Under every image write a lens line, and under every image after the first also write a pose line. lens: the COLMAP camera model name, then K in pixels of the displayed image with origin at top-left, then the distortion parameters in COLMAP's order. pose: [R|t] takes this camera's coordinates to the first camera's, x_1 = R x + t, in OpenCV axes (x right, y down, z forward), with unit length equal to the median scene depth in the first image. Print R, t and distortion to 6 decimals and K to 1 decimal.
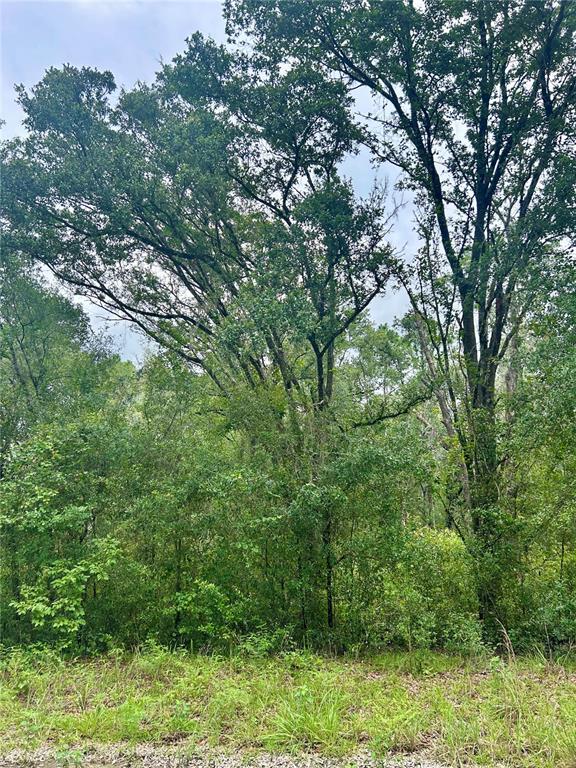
lens RADIAL K [[576.0, 0, 287.3], [0, 576.0, 388.4], [0, 0, 1]] dist [0.054412, -0.059048]
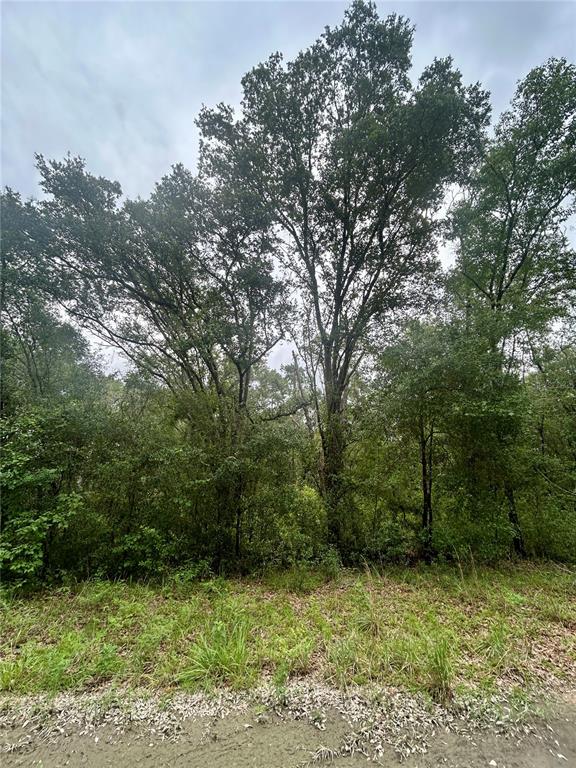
lens RADIAL K [[315.6, 0, 289.7], [0, 315.6, 380.9], [0, 0, 1]] dist [-0.007336, 0.002311]
pose [[0.972063, 0.078452, 0.221223, -0.006947], [-0.060967, 0.994531, -0.084801, 0.027466], [-0.226666, 0.068944, 0.971529, 0.146286]]
